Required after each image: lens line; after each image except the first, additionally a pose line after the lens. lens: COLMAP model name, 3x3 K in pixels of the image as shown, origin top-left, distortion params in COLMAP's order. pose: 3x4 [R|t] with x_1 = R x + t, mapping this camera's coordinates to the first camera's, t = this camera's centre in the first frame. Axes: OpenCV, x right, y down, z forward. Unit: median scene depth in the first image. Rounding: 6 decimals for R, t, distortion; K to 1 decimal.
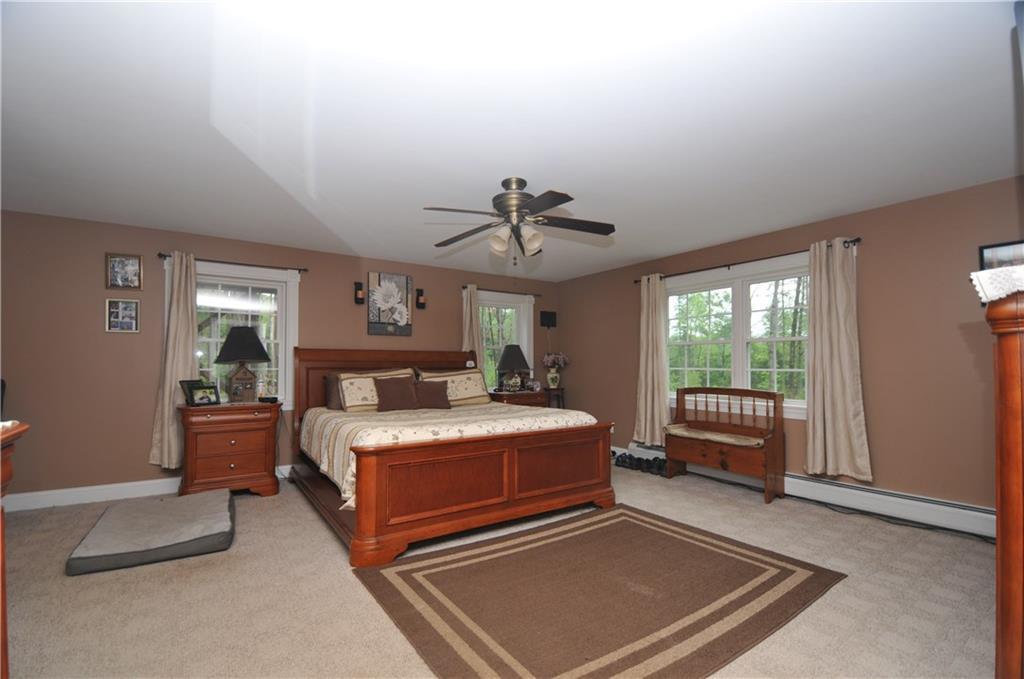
lens RADIAL K [[446.9, 0, 506.6], [0, 446.9, 354.5], [0, 0, 1]] dist [0.021179, -0.027314]
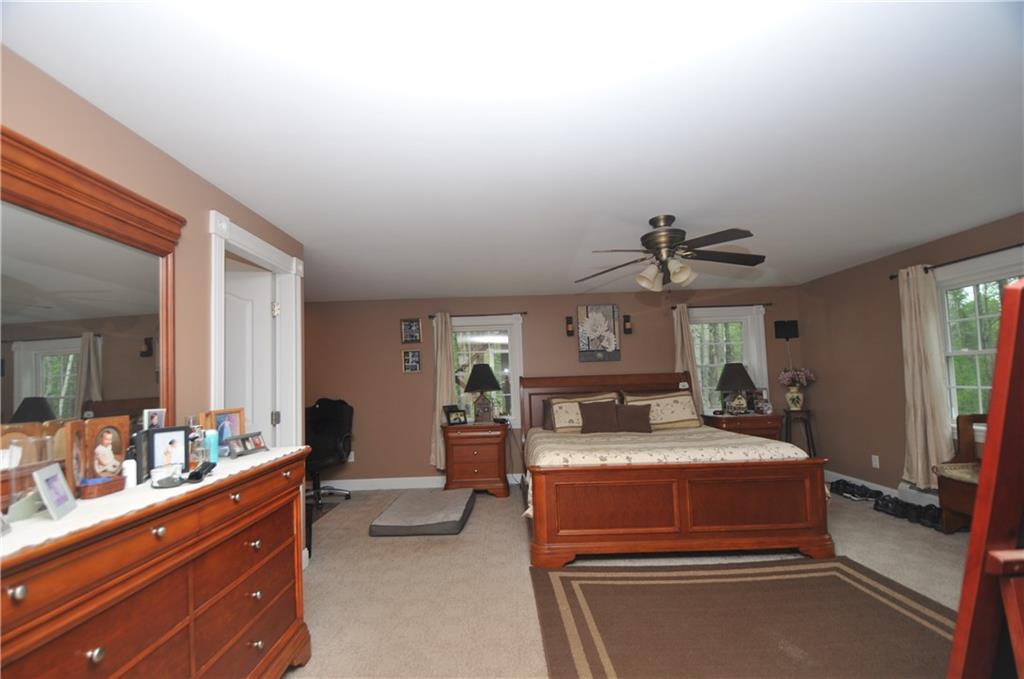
lens RADIAL K [[446.9, 0, 506.6], [0, 446.9, 354.5], [0, 0, 1]] dist [0.021179, -0.027314]
pose [[0.831756, -0.058582, -0.552041, 0.200915], [0.045567, 0.998265, -0.037280, -0.038732], [0.553267, 0.005853, 0.832983, -0.042650]]
